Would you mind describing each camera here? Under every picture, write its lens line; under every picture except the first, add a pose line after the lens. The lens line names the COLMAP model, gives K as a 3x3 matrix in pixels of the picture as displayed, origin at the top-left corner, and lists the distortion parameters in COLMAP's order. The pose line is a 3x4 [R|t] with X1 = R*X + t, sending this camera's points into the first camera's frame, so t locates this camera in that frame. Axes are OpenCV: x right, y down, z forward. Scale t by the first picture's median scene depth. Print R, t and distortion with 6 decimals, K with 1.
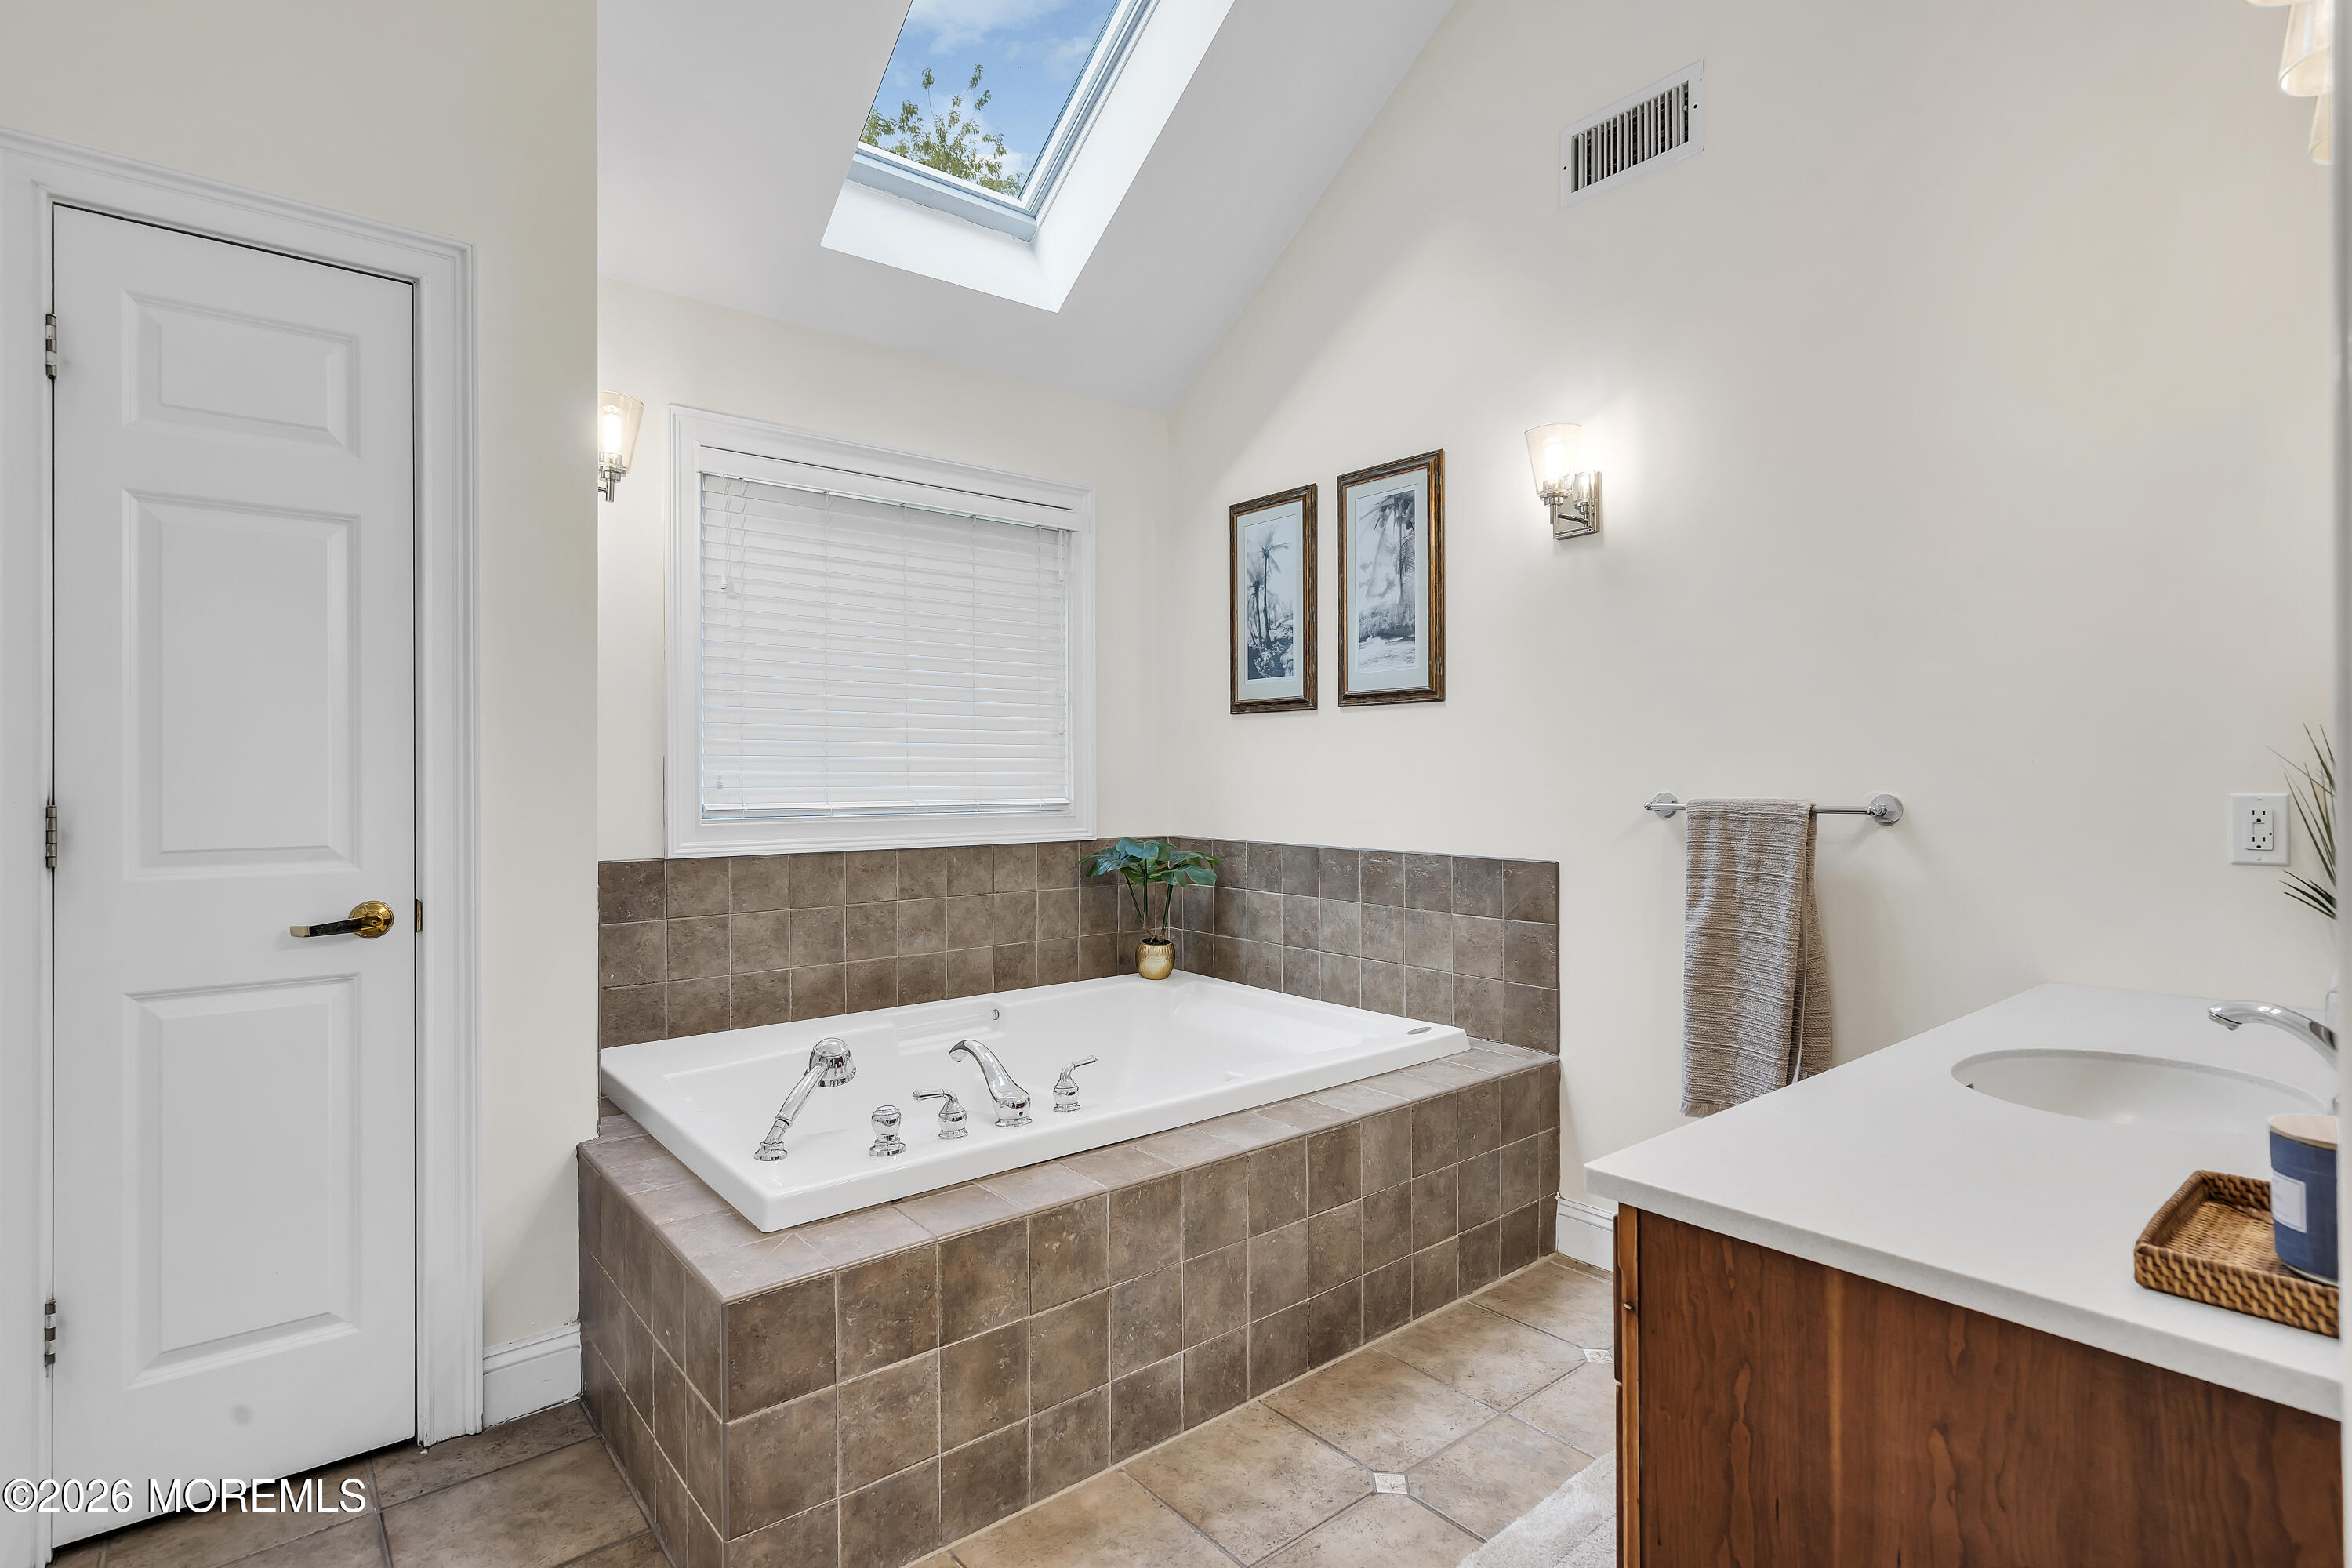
lens RADIAL K [[1116.3, 0, 1159.8], [0, 1116.3, 775.7], [0, 0, 1]] dist [-0.002027, 0.001702]
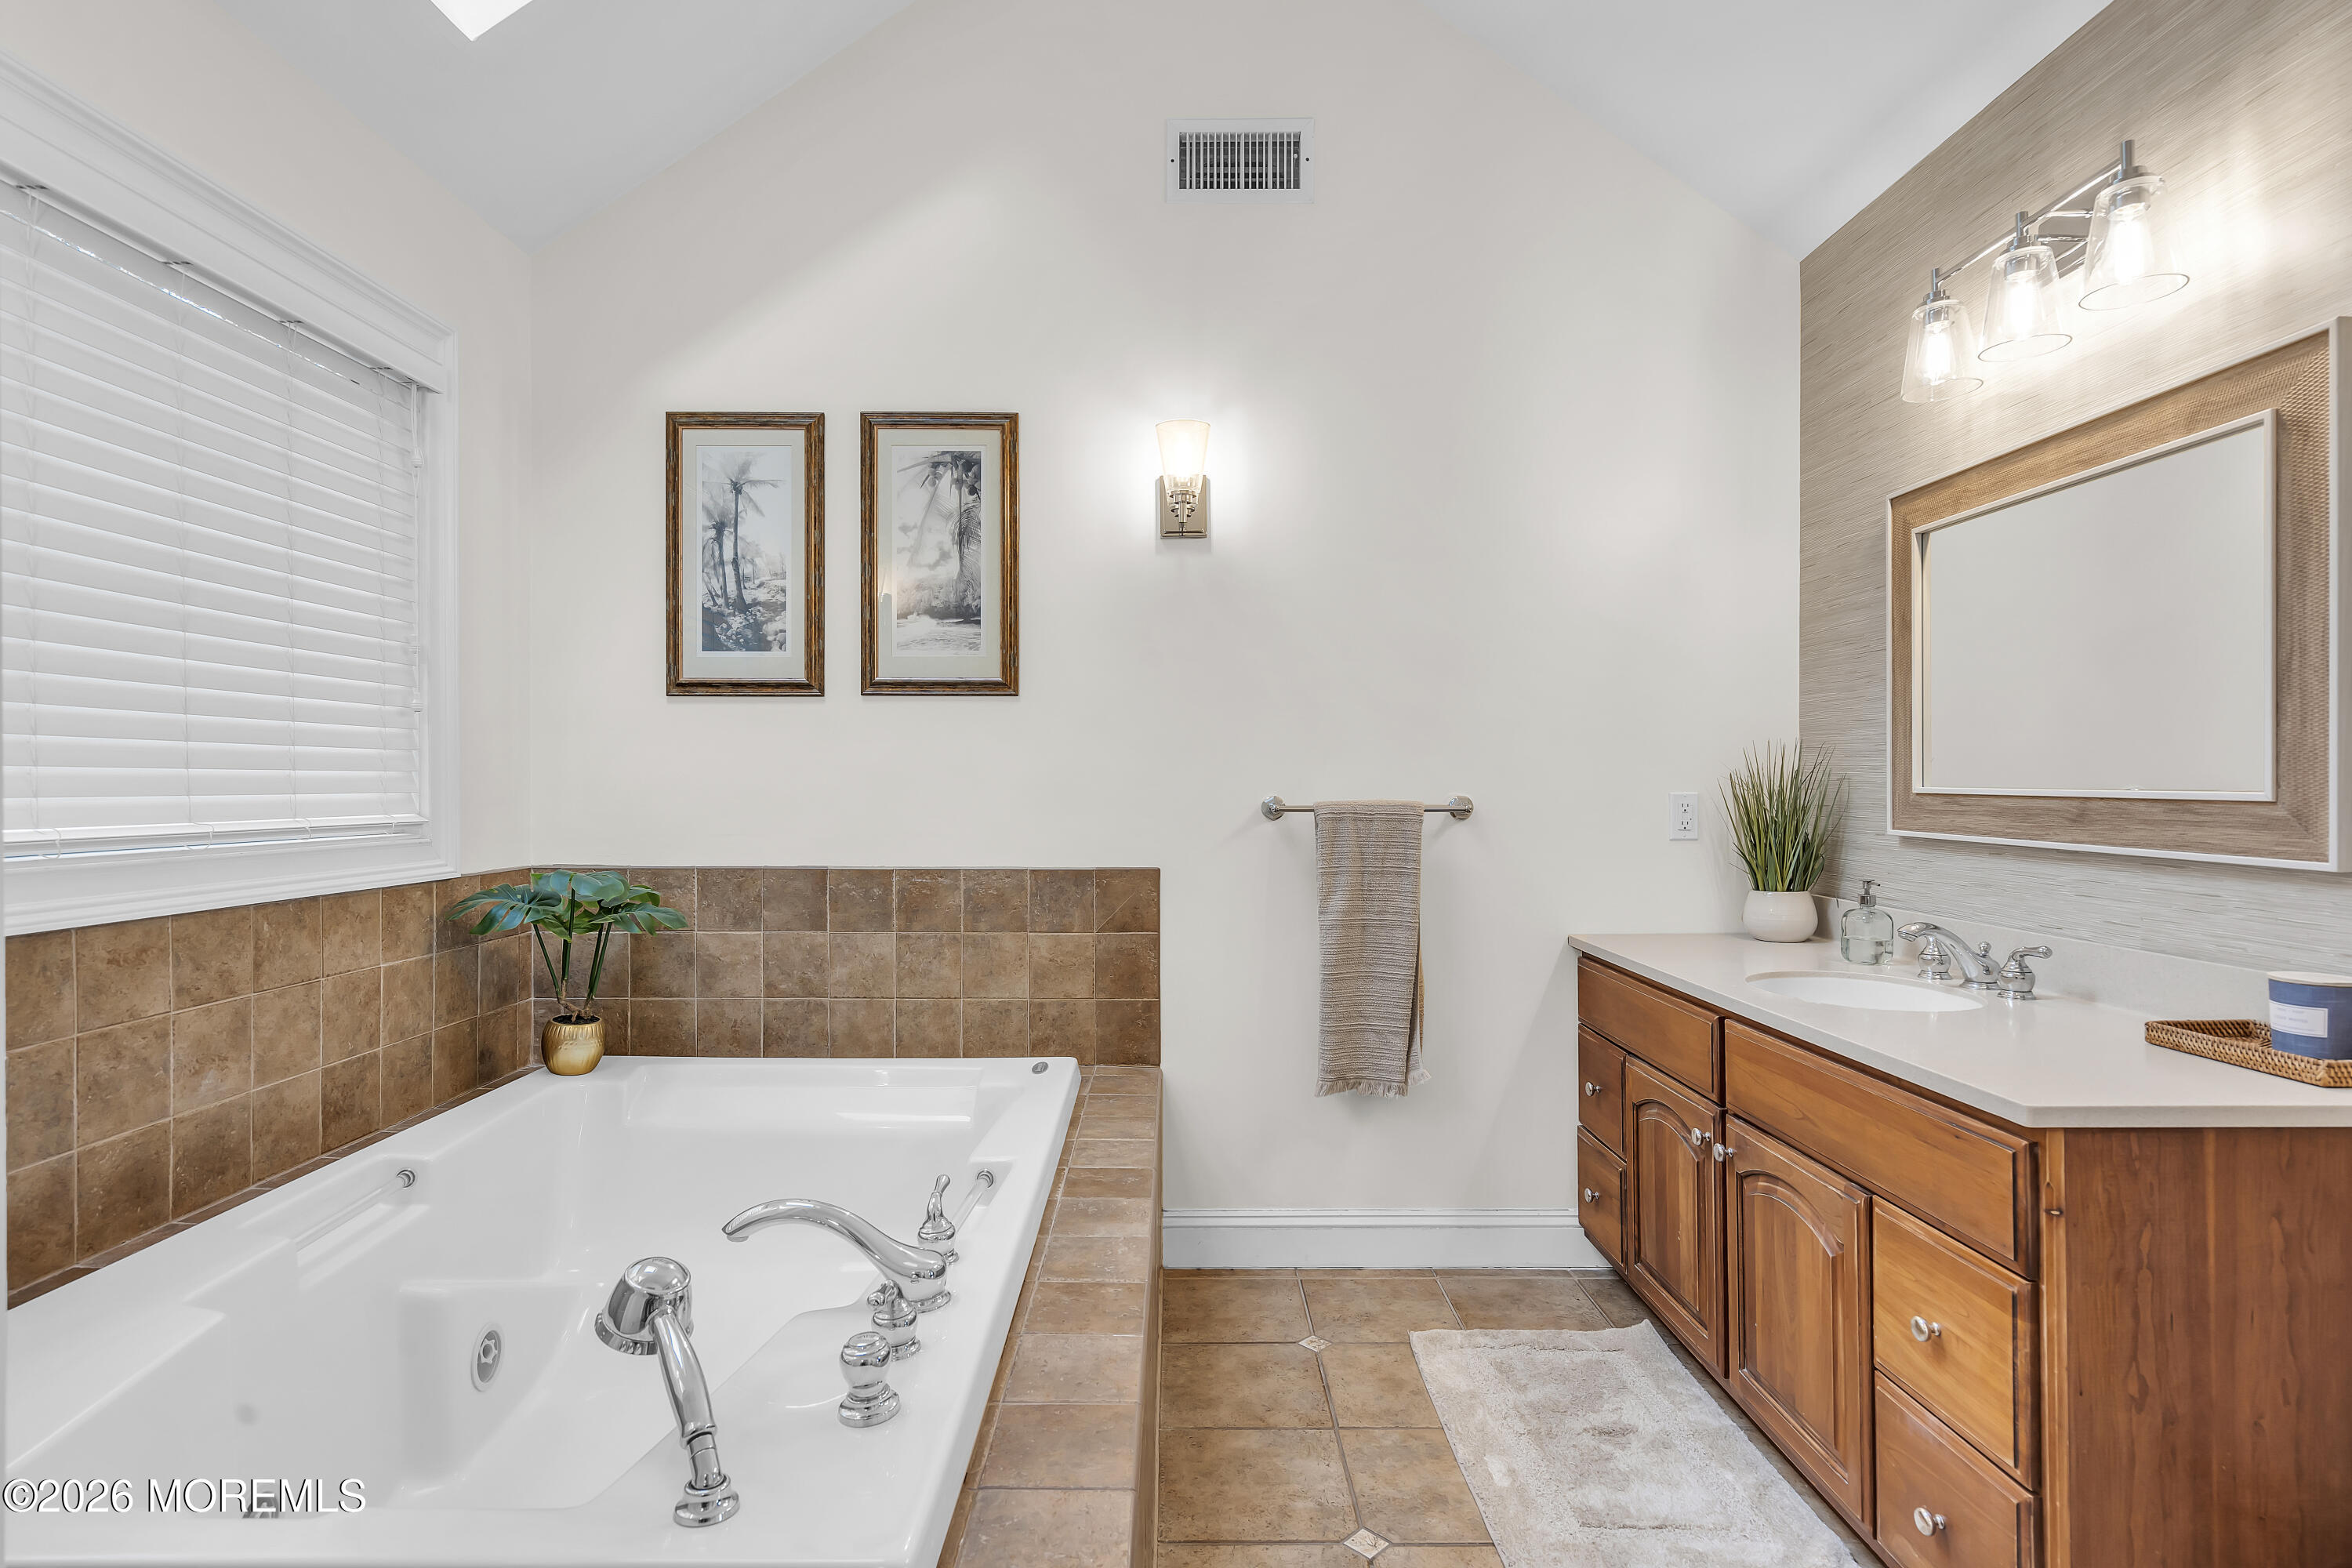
lens RADIAL K [[1177.3, 0, 1166.9], [0, 1177.3, 786.8], [0, 0, 1]] dist [-0.000889, 0.002631]
pose [[0.641703, -0.000441, 0.766953, -0.381513], [-0.001167, 0.999998, 0.001551, 0.003954], [-0.766952, -0.001890, 0.641702, 0.296759]]
